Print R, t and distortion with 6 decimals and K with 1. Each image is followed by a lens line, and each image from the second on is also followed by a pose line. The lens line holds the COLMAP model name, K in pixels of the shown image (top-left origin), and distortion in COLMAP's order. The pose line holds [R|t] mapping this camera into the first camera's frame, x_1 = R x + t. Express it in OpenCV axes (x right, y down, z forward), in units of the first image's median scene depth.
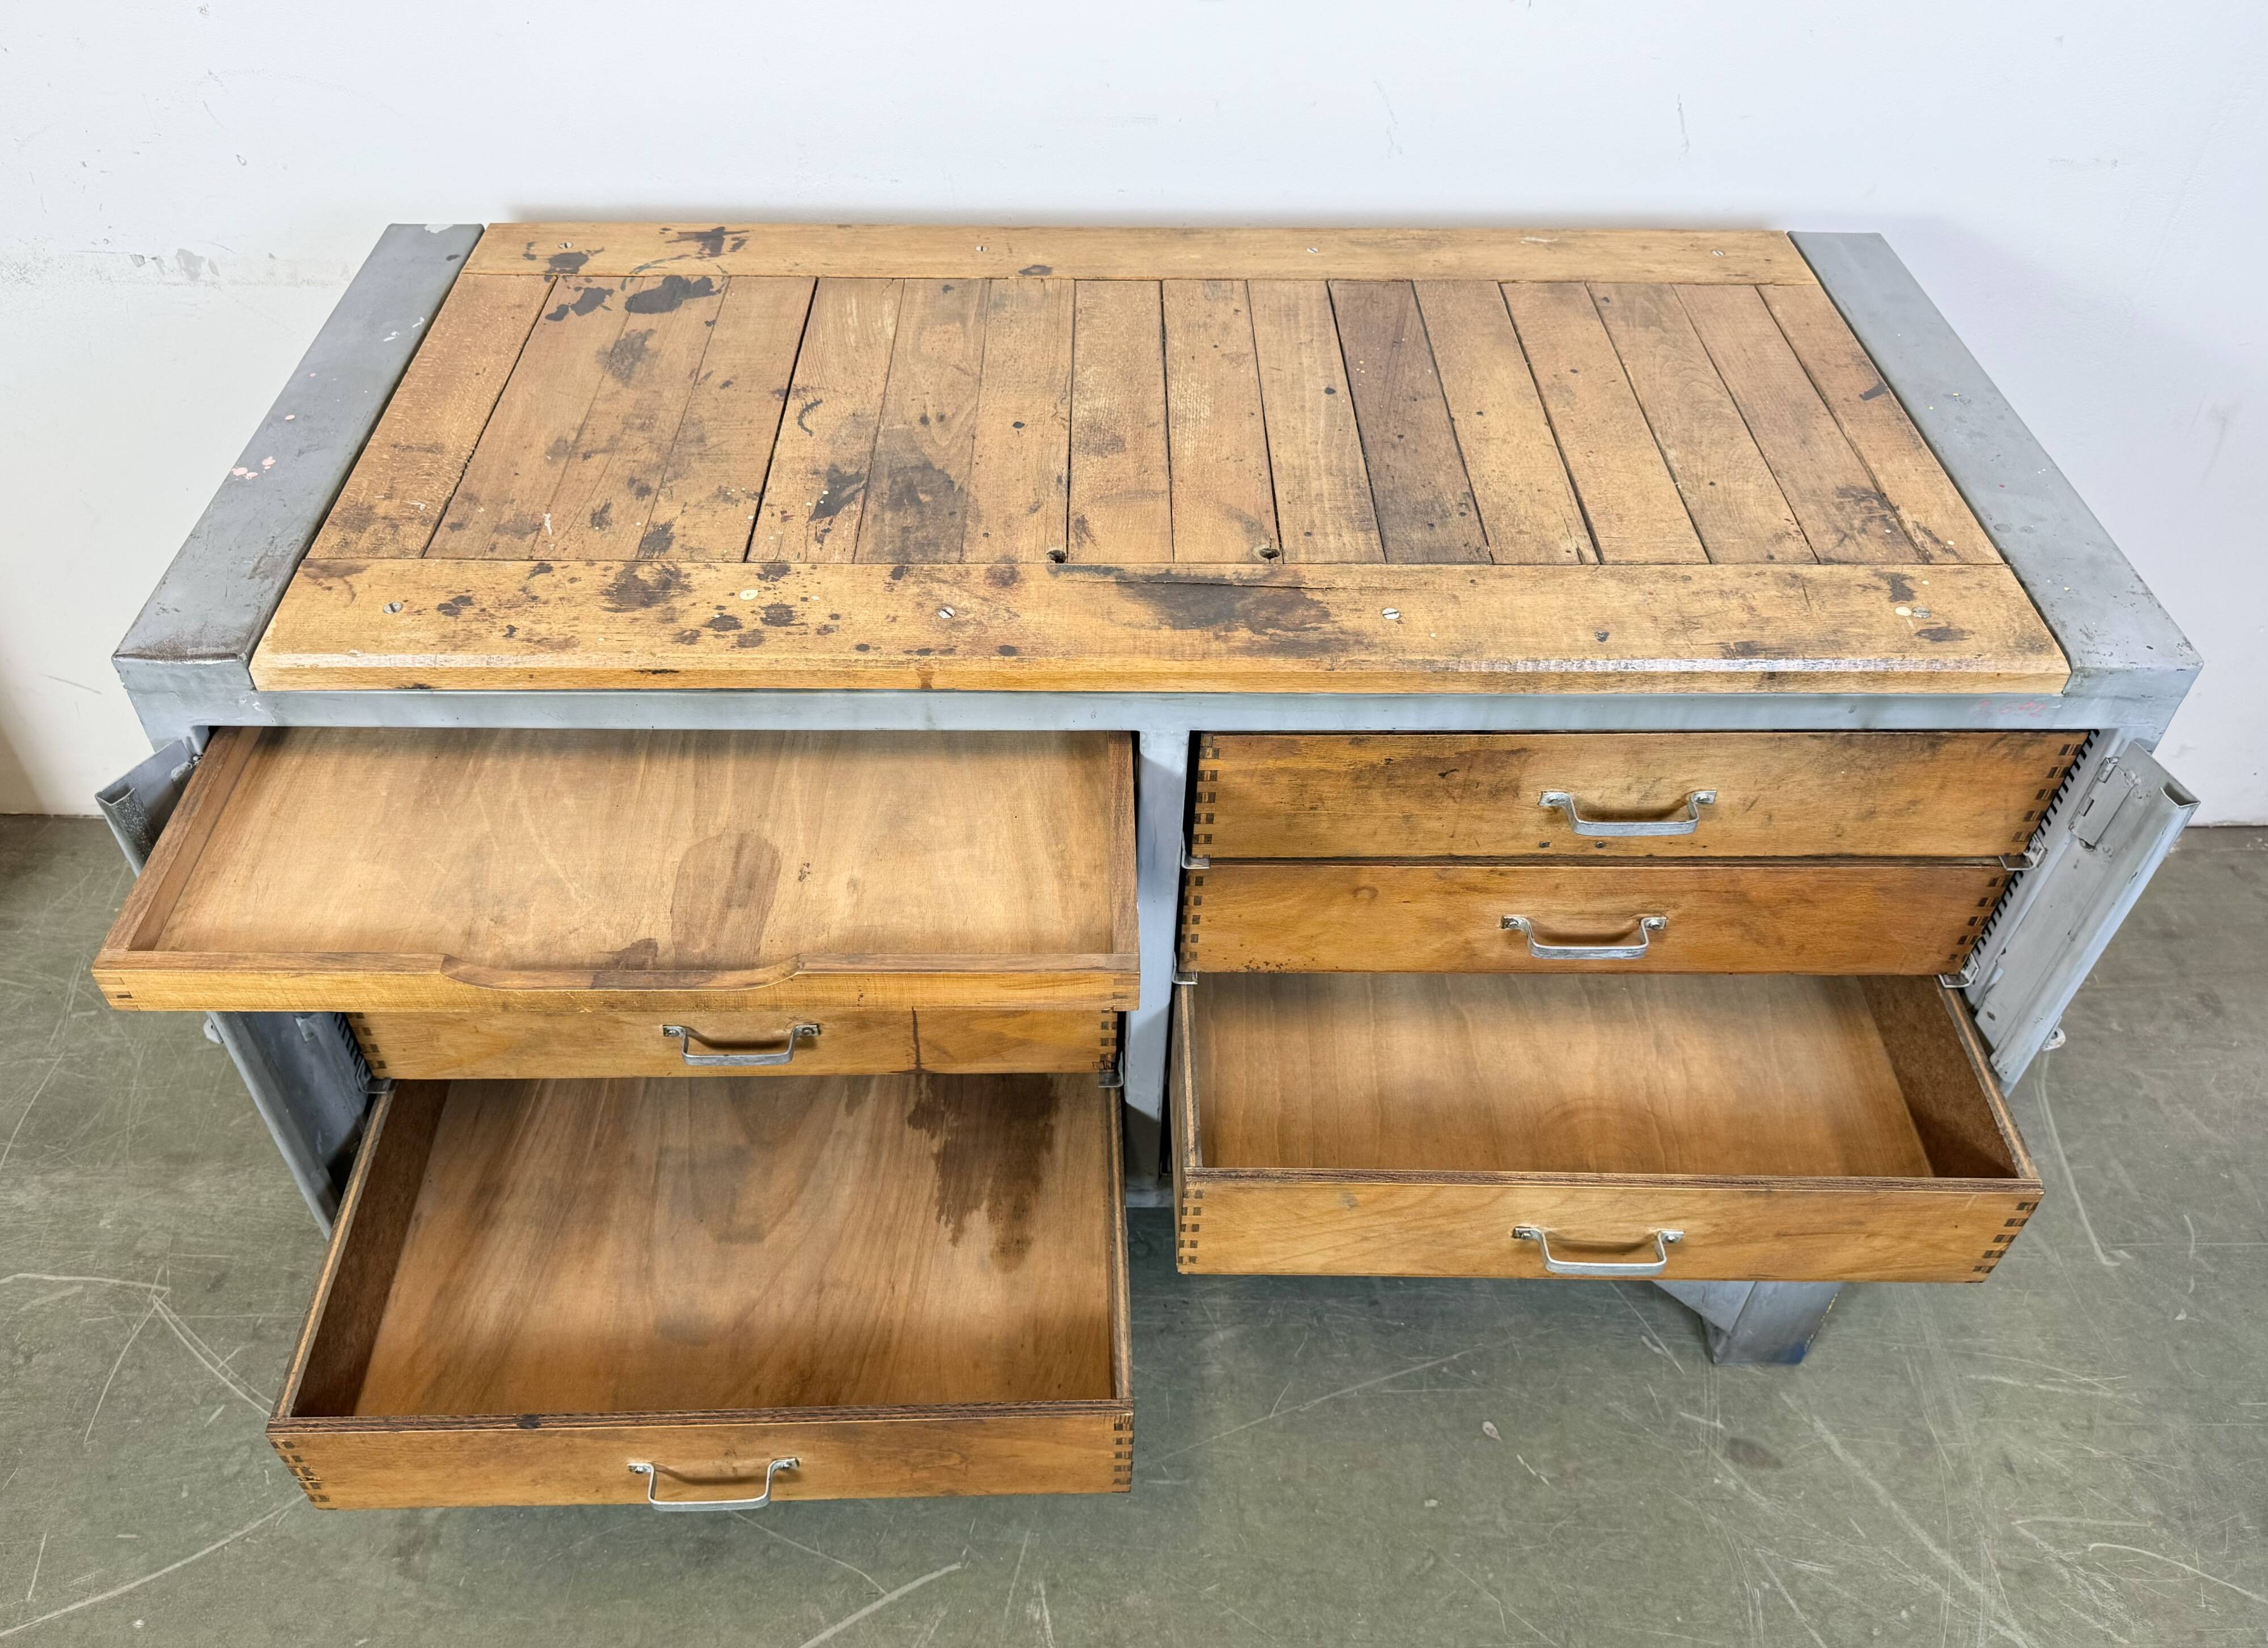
lens RADIAL K [[1703.2, 0, 1103.1], [0, 1703.2, 821.3], [0, 0, 1]] dist [0.171462, -0.373137]
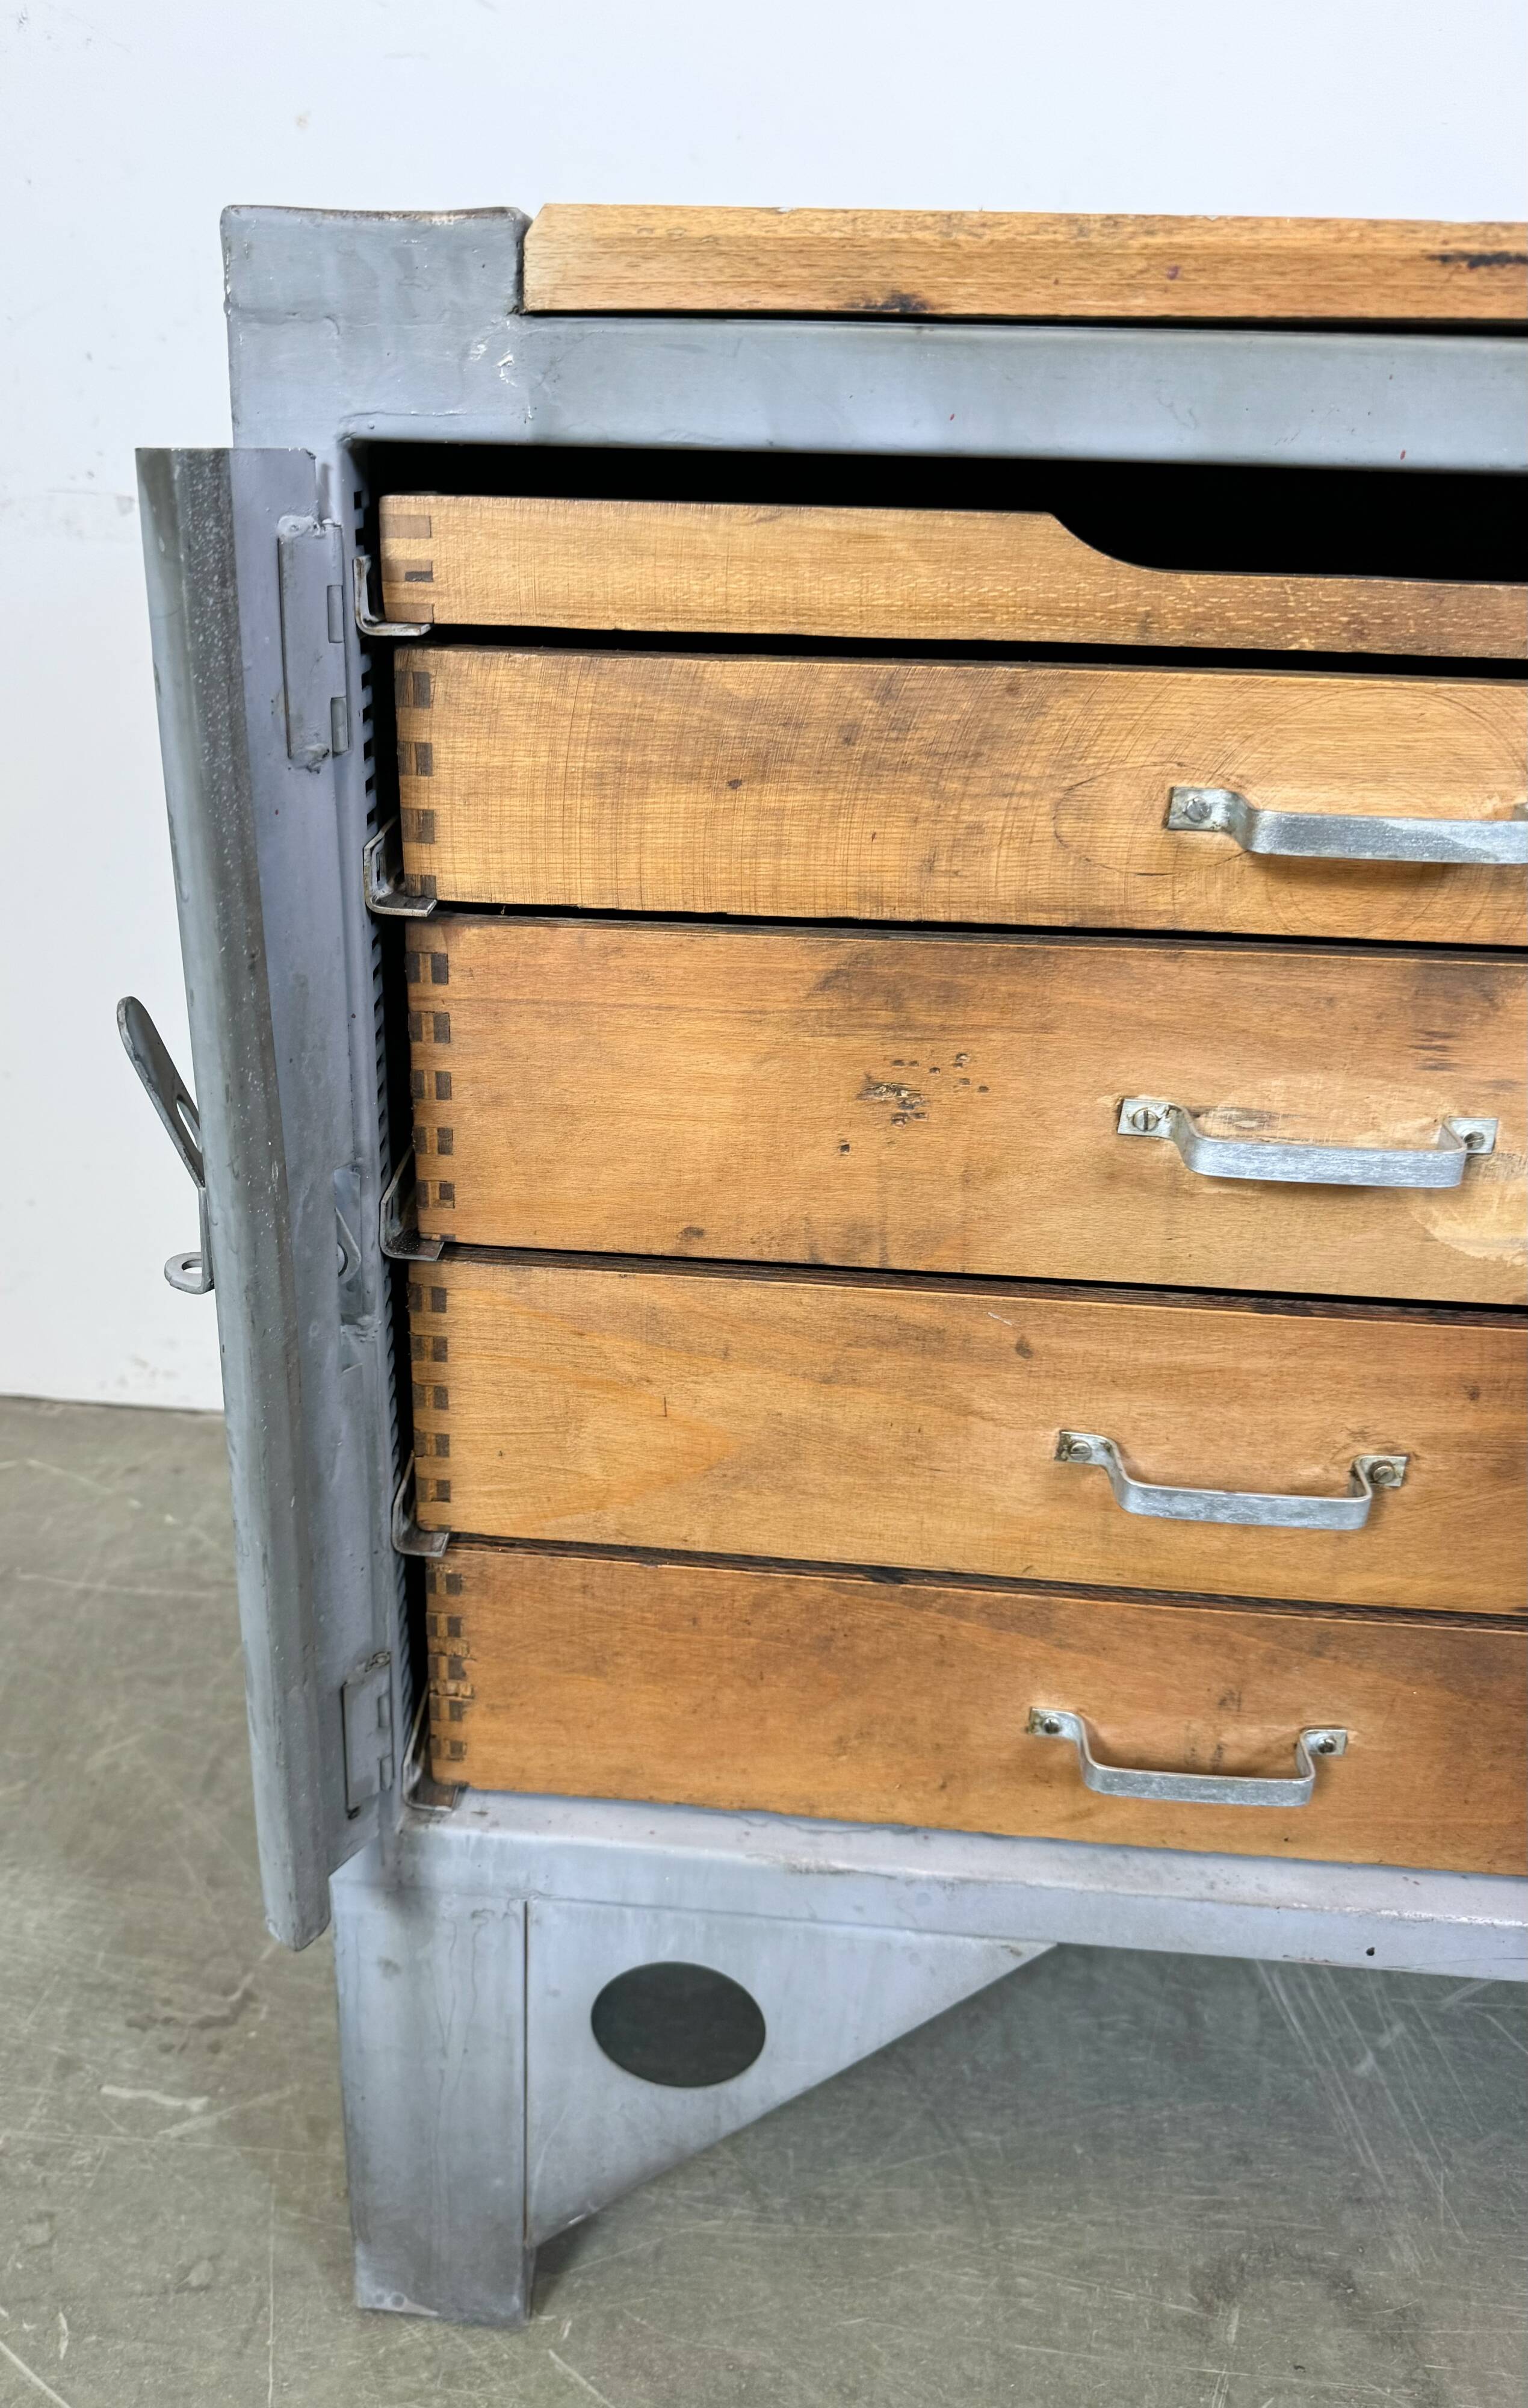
lens RADIAL K [[1709.7, 0, 620.4], [0, 1709.7, 1209.5], [0, 0, 1]] dist [0.135913, -0.286196]
pose [[0.993442, 0.051312, -0.102177, -0.365057], [-0.081667, 0.943884, -0.320021, 0.244924], [0.080022, 0.326267, 0.941884, 0.597093]]
